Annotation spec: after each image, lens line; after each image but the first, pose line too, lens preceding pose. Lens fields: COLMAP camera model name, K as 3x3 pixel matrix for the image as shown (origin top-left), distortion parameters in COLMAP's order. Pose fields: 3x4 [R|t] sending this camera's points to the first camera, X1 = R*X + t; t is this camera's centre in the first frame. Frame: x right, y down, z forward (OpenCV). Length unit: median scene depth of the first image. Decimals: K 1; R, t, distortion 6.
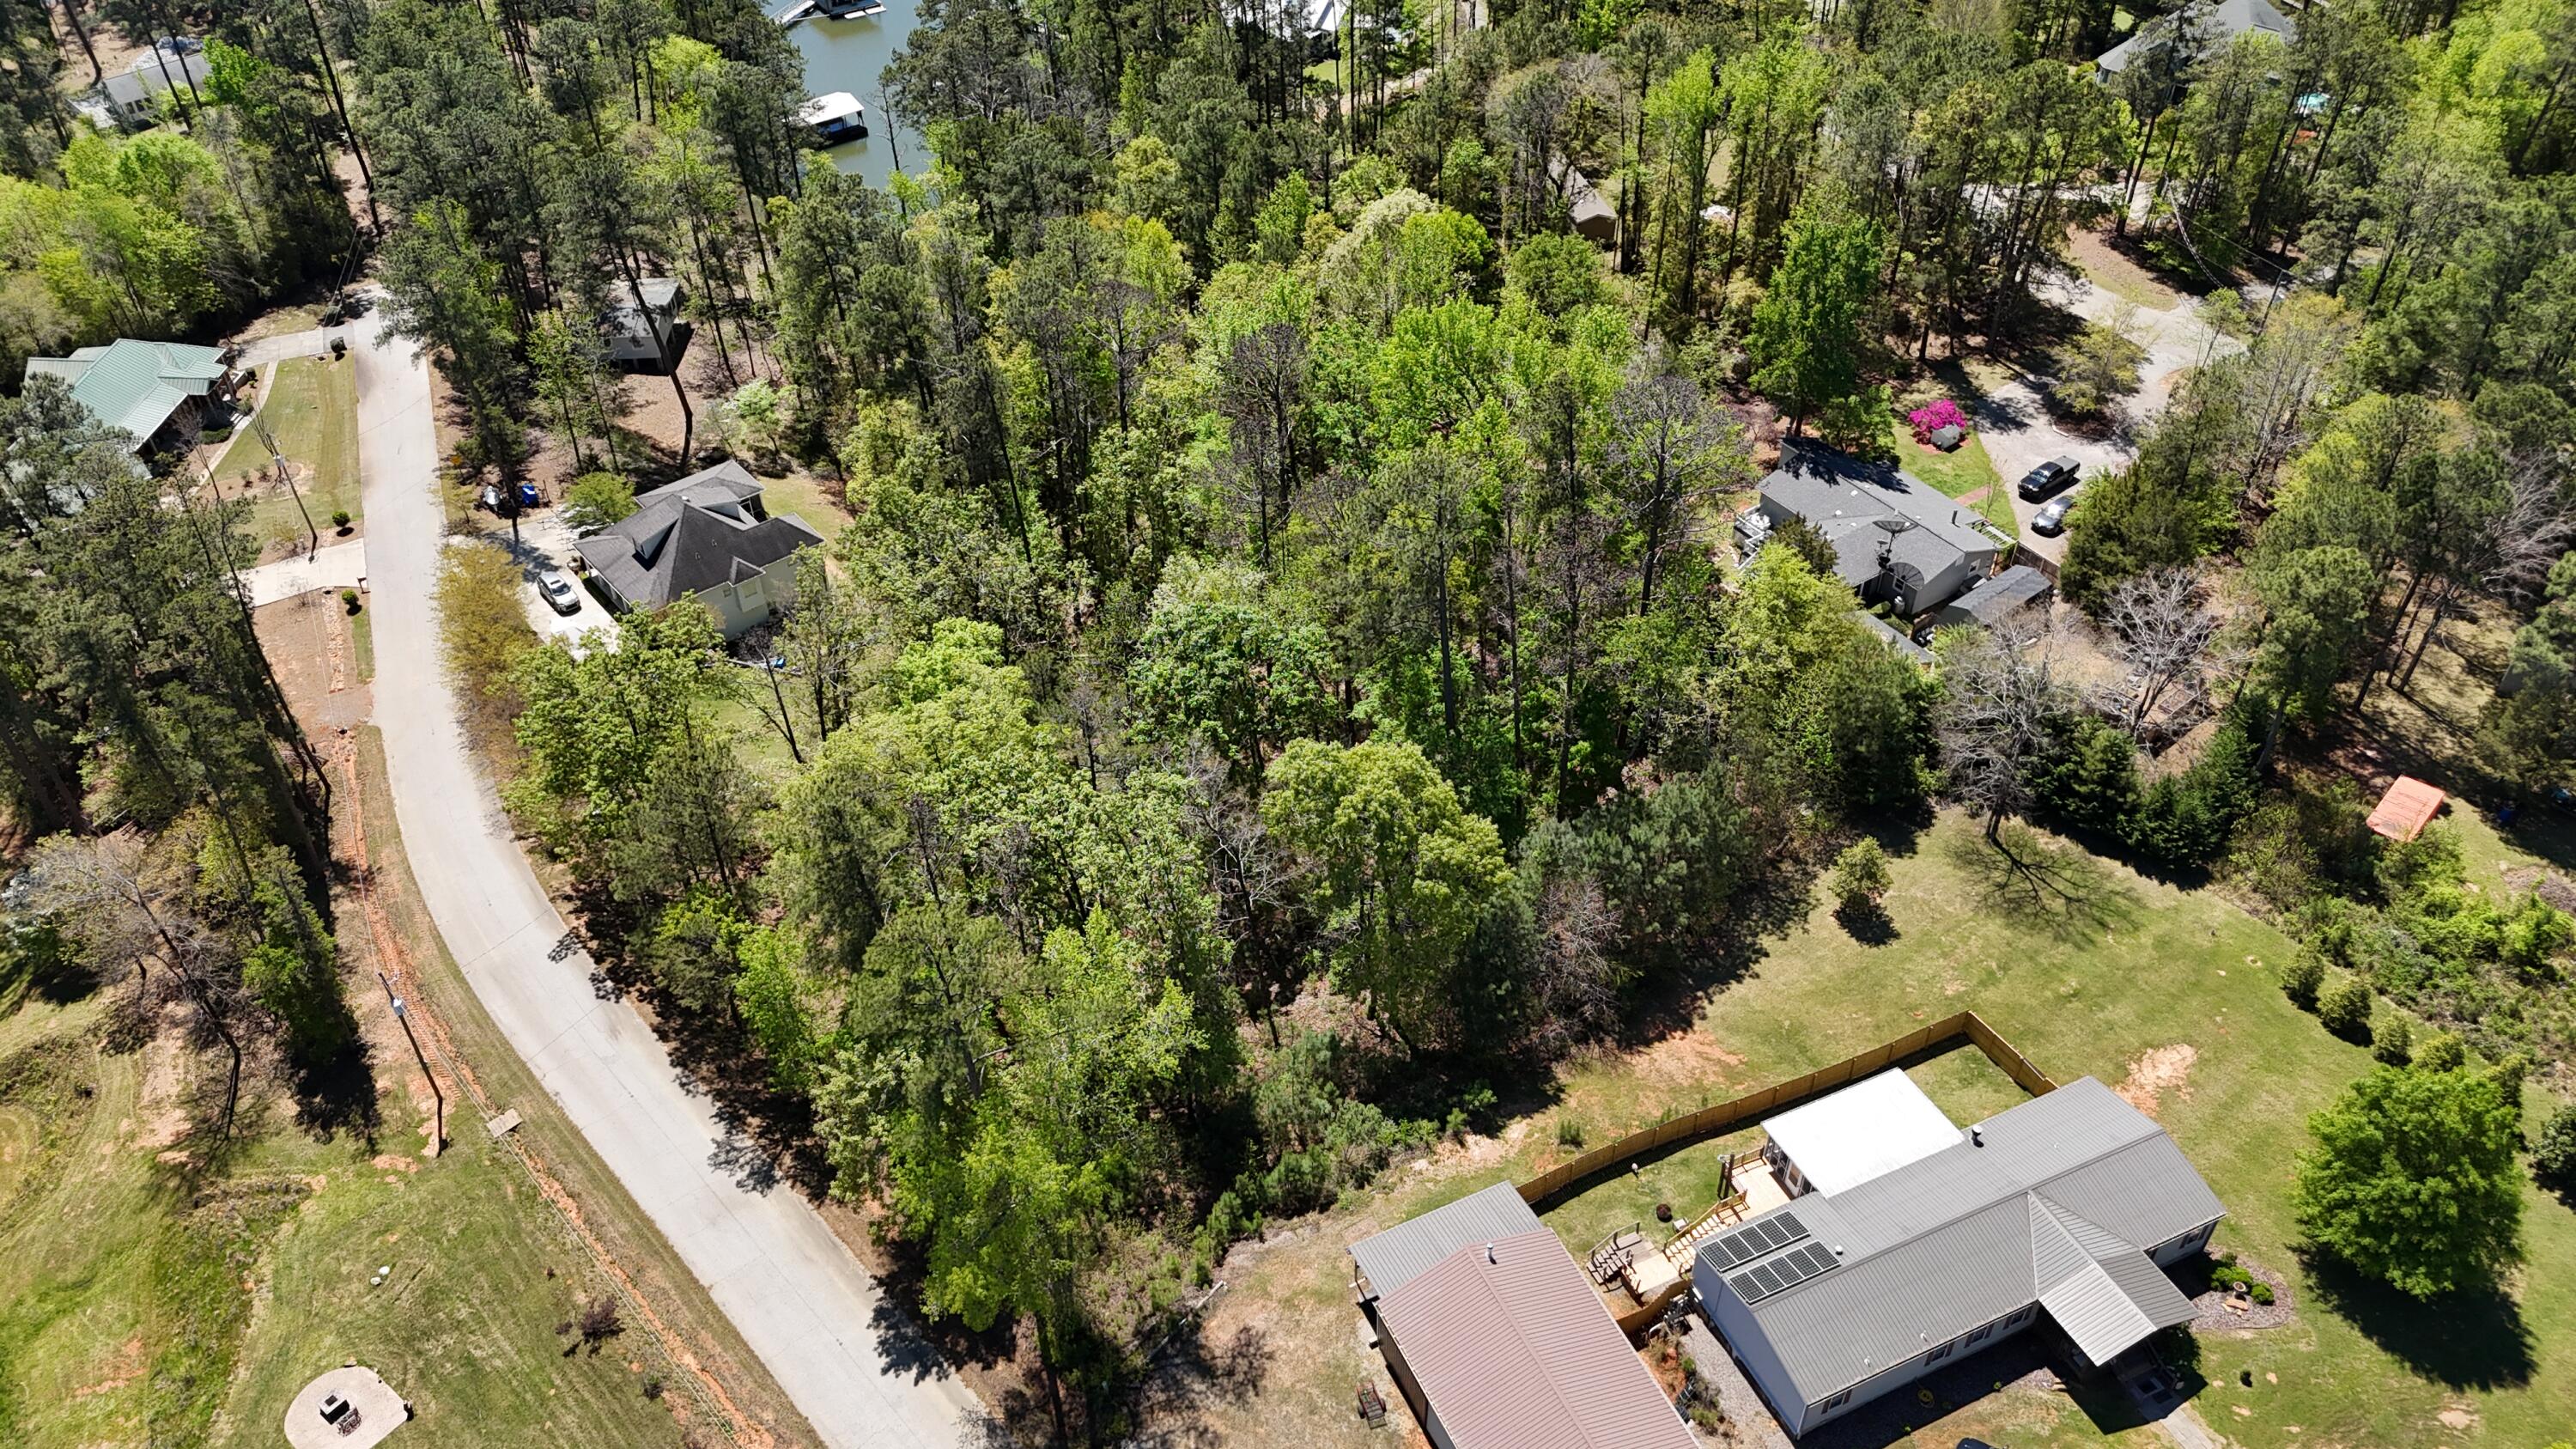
lens RADIAL K [[1893.9, 0, 1289.2], [0, 1893.9, 731.9], [0, 0, 1]] dist [0.068523, -0.061910]
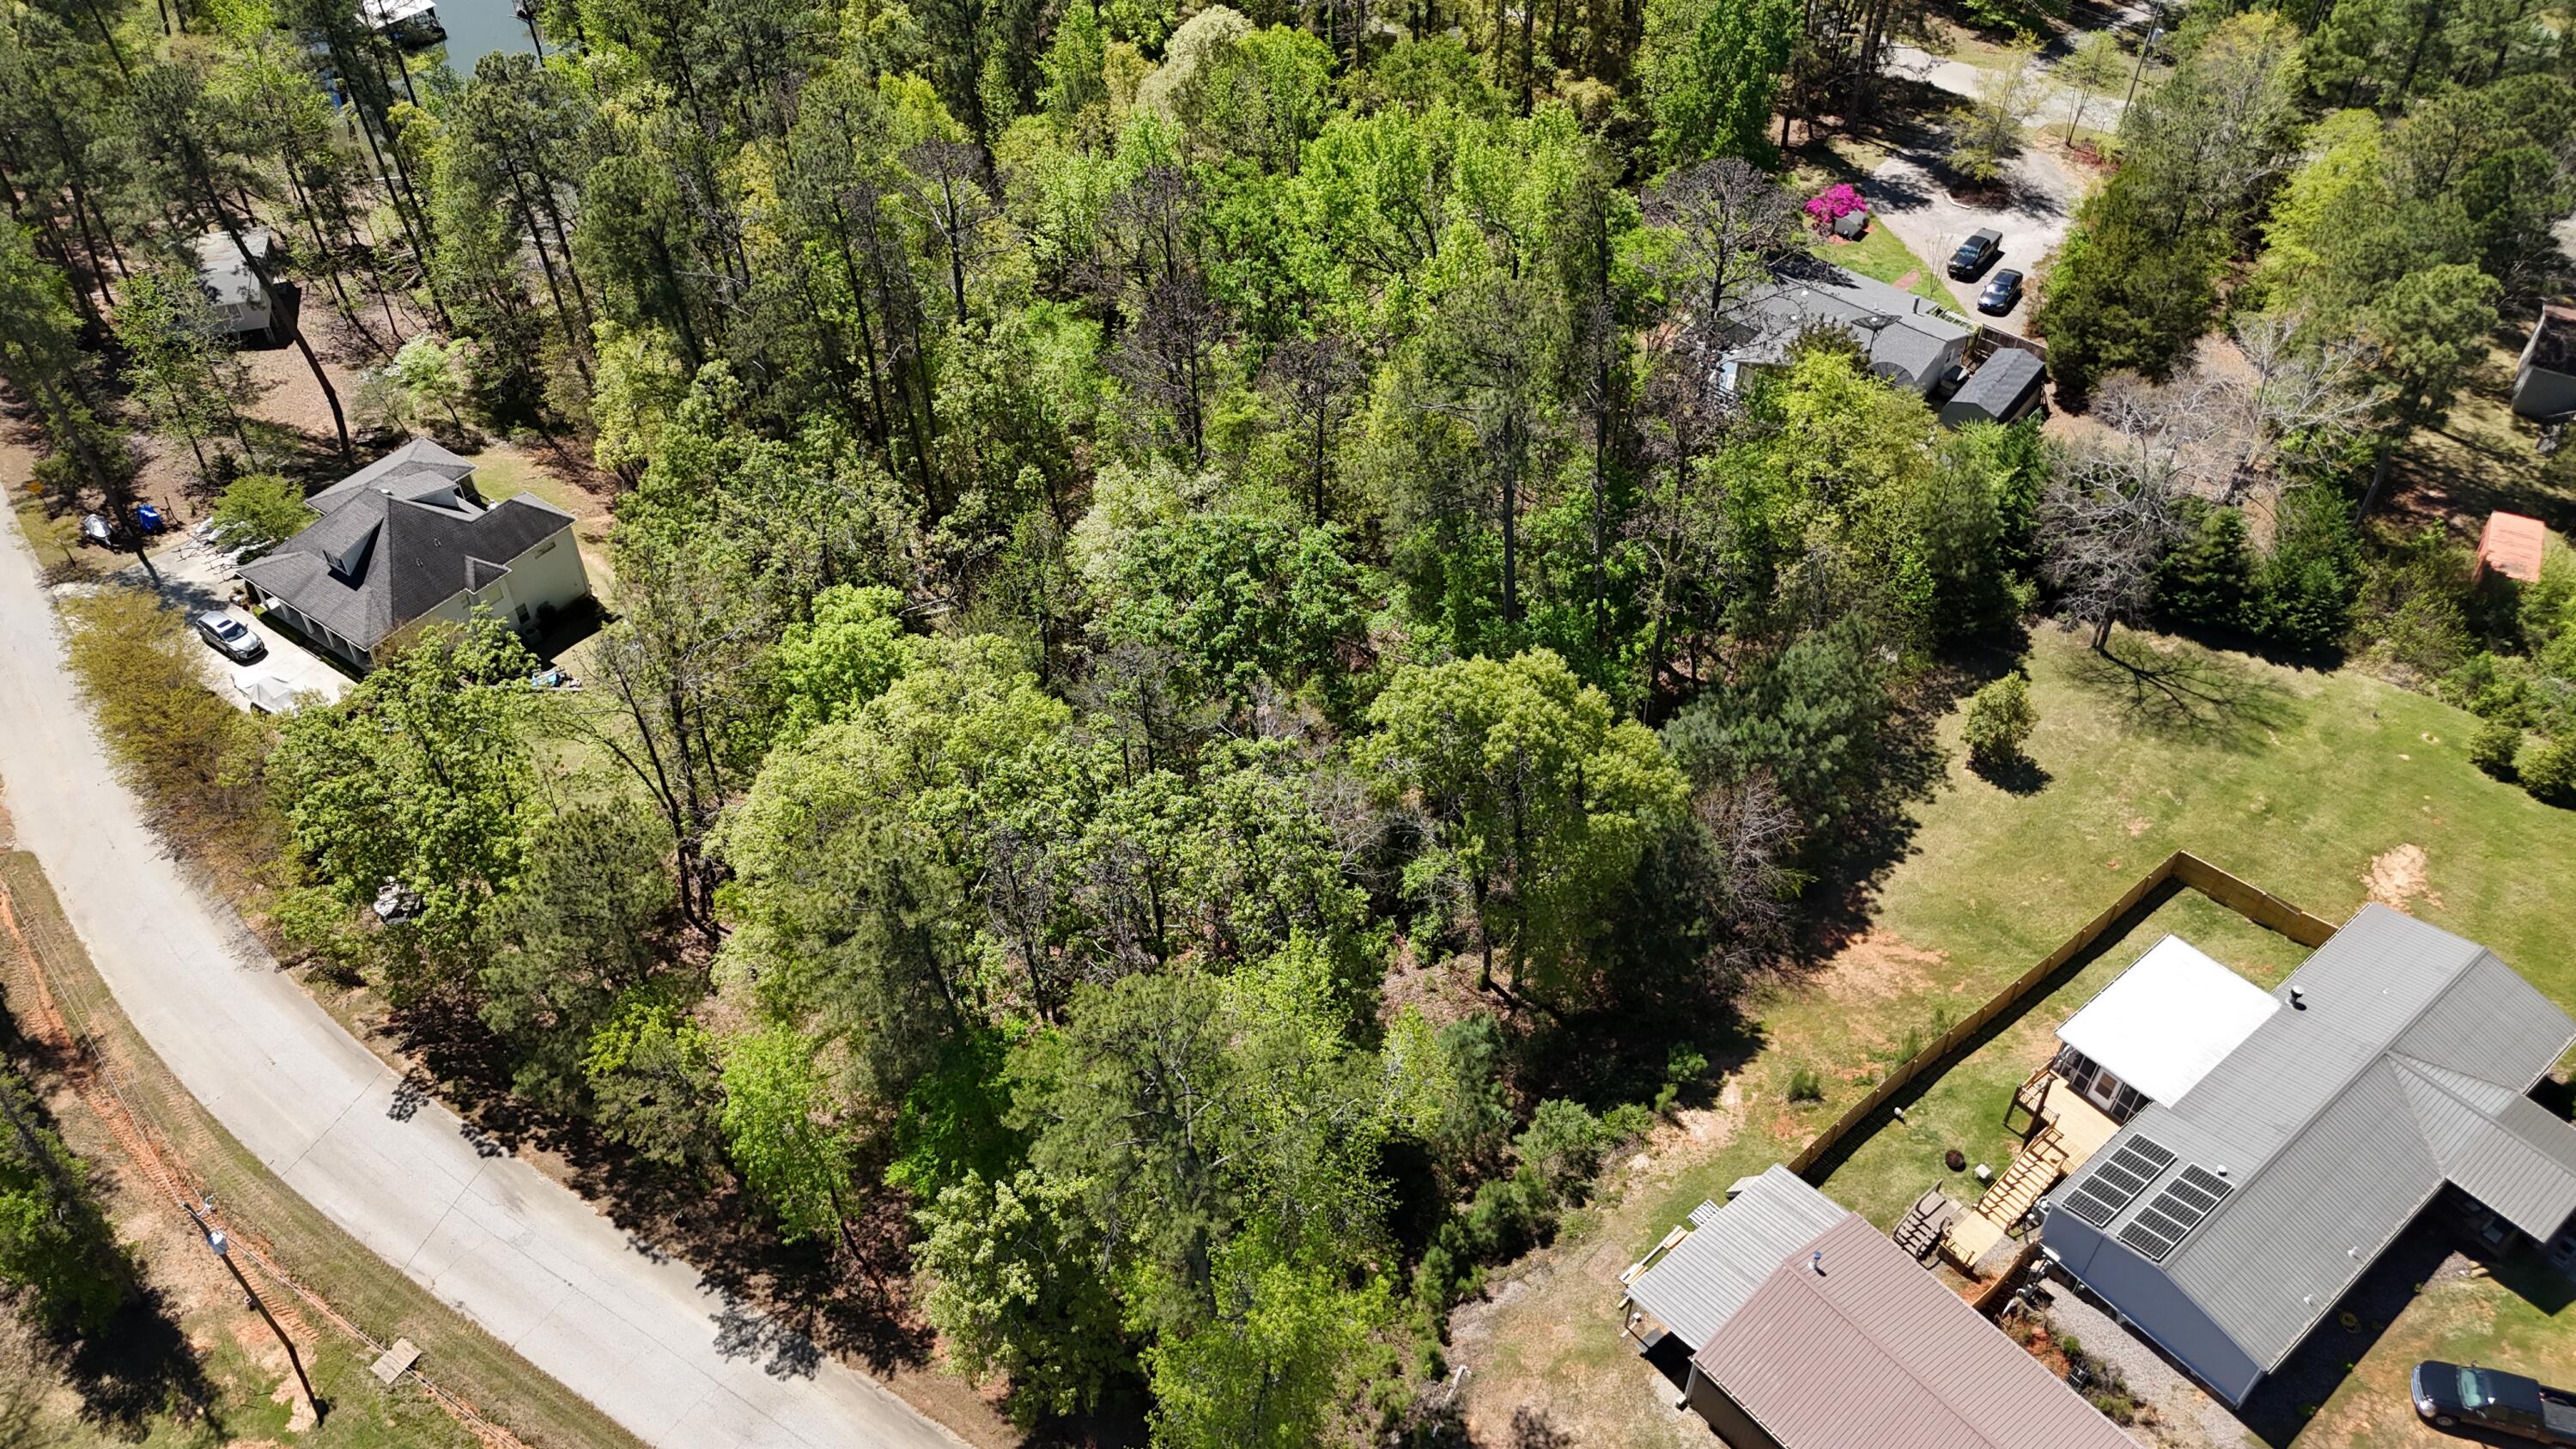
lens RADIAL K [[1893.9, 0, 1290.3], [0, 1893.9, 740.5], [0, 0, 1]] dist [0.068523, -0.061910]
pose [[0.966476, -0.169363, 0.192976, -0.166813], [0.158510, 0.984839, 0.070473, -0.024467], [-0.201986, -0.037522, 0.978669, 0.200786]]
